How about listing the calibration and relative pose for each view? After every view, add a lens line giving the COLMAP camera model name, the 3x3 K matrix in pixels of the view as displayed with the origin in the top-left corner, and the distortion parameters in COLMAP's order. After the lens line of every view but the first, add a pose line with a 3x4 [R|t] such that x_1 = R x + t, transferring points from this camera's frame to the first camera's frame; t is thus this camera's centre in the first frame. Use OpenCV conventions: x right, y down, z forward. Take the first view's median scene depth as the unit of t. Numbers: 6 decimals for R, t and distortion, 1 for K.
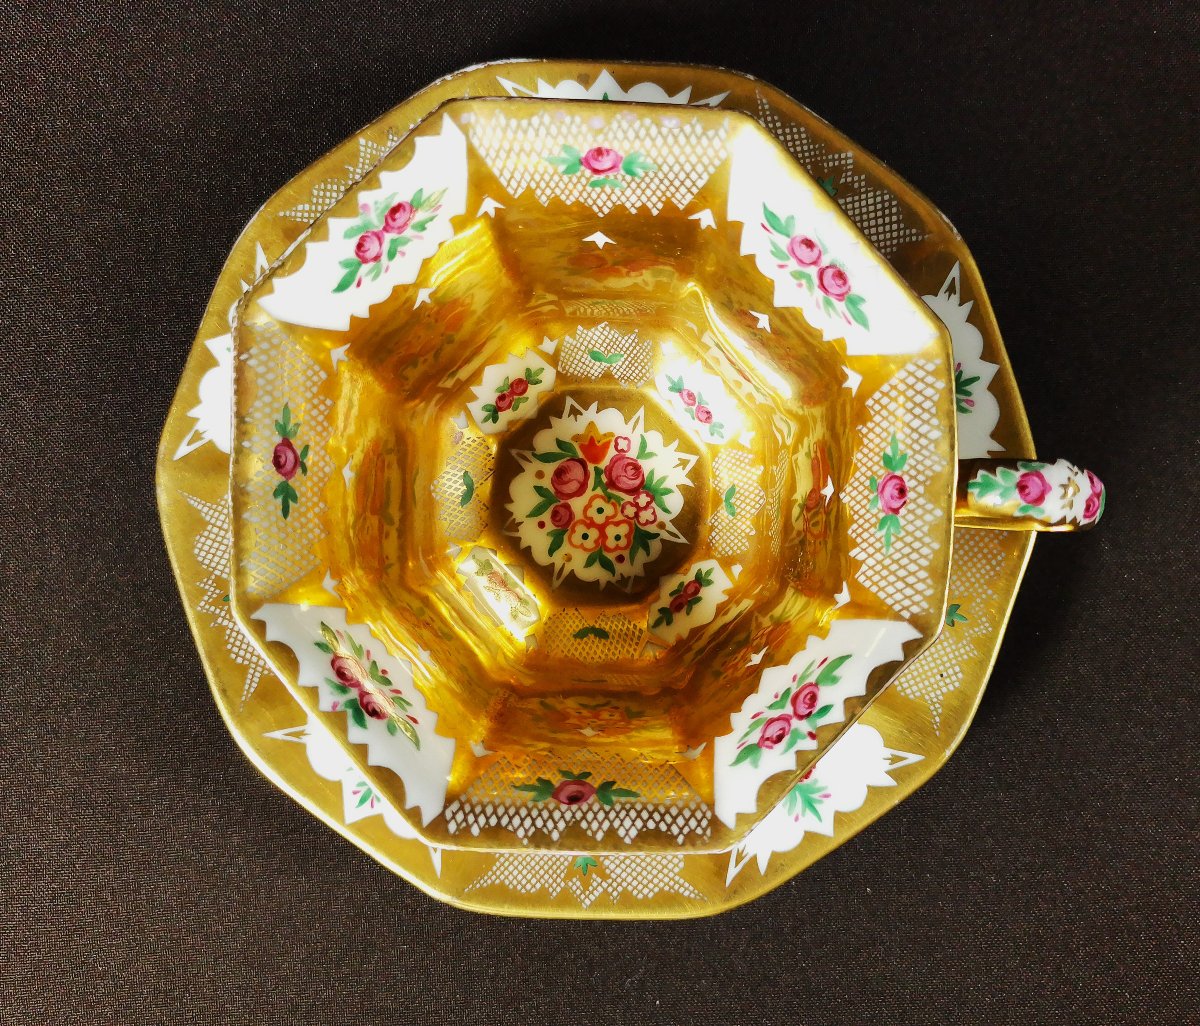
lens RADIAL K [[1138.7, 0, 658.3], [0, 1138.7, 549.7], [0, 0, 1]] dist [-0.000625, -0.000045]
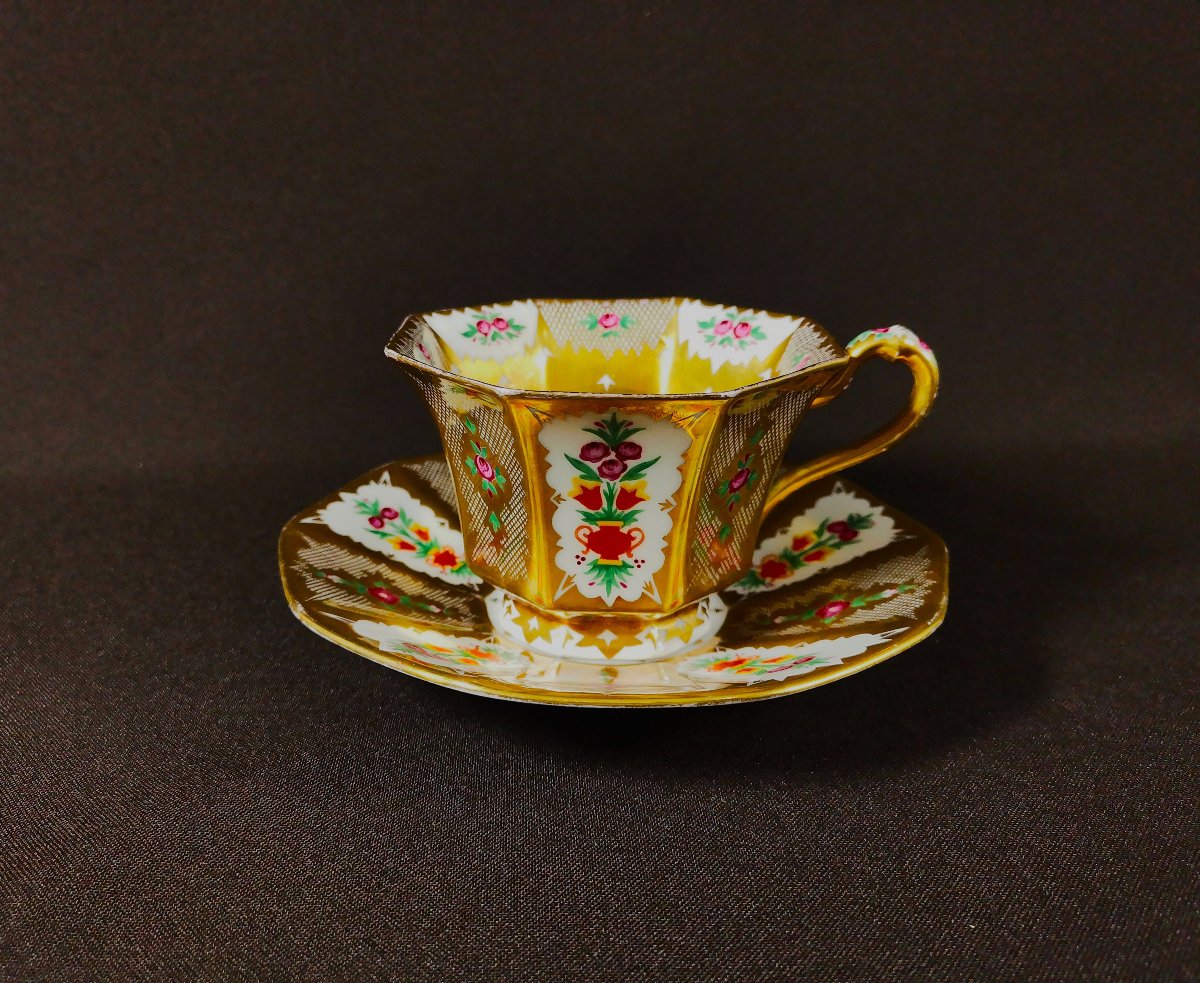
lens RADIAL K [[1086.8, 0, 568.5], [0, 1086.8, 490.4], [0, 0, 1]] dist [0.000061, 0.003294]
pose [[0.999624, -0.025595, -0.009886, -0.082028], [-0.000674, 0.337270, -0.941408, 1.119620], [0.027430, 0.941060, 0.337126, 0.509815]]
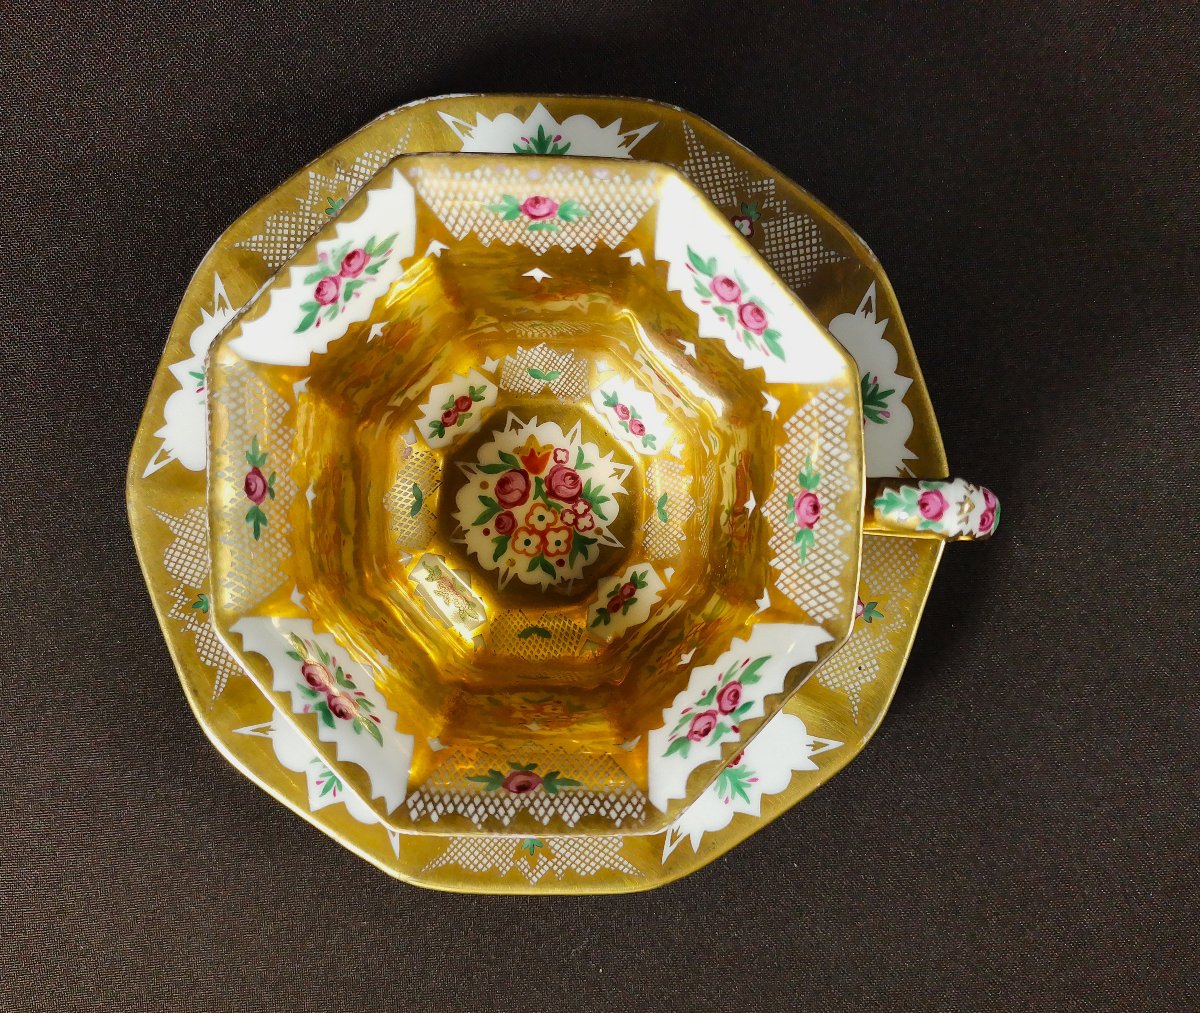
lens RADIAL K [[1177.9, 0, 604.1], [0, 1177.9, 576.7], [0, 0, 1]] dist [0.005877, 0.006767]
pose [[0.999917, -0.012124, 0.004278, 0.002777], [0.011903, 0.998755, 0.048443, -0.033443], [-0.004860, -0.048388, 0.998817, -0.111228]]
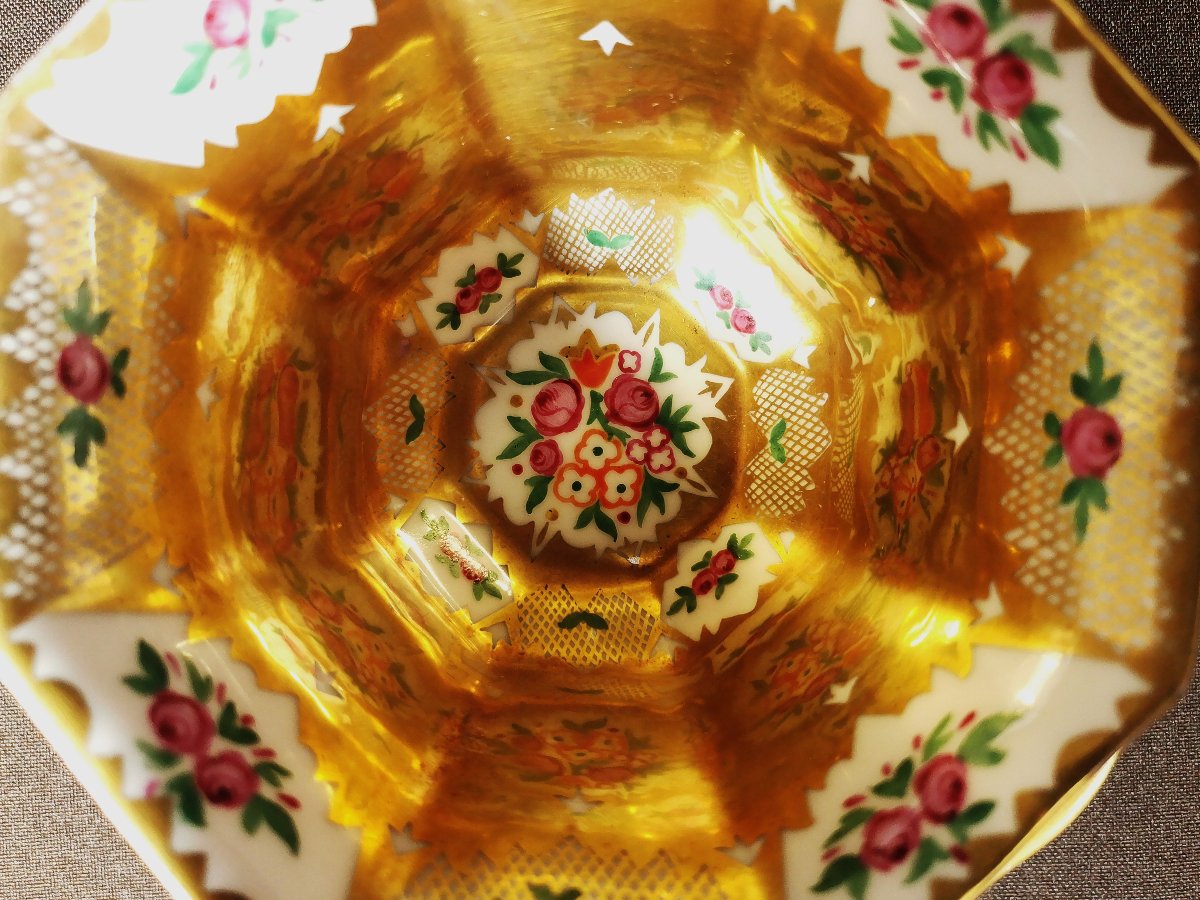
lens RADIAL K [[981.9, 0, 614.6], [0, 981.9, 453.9], [0, 0, 1]] dist [-0.001245, -0.154640]
pose [[0.999554, 0.014969, -0.025840, -0.024810], [-0.015263, 0.999821, -0.011217, -0.026705], [0.025667, 0.011606, 0.999603, 0.383432]]
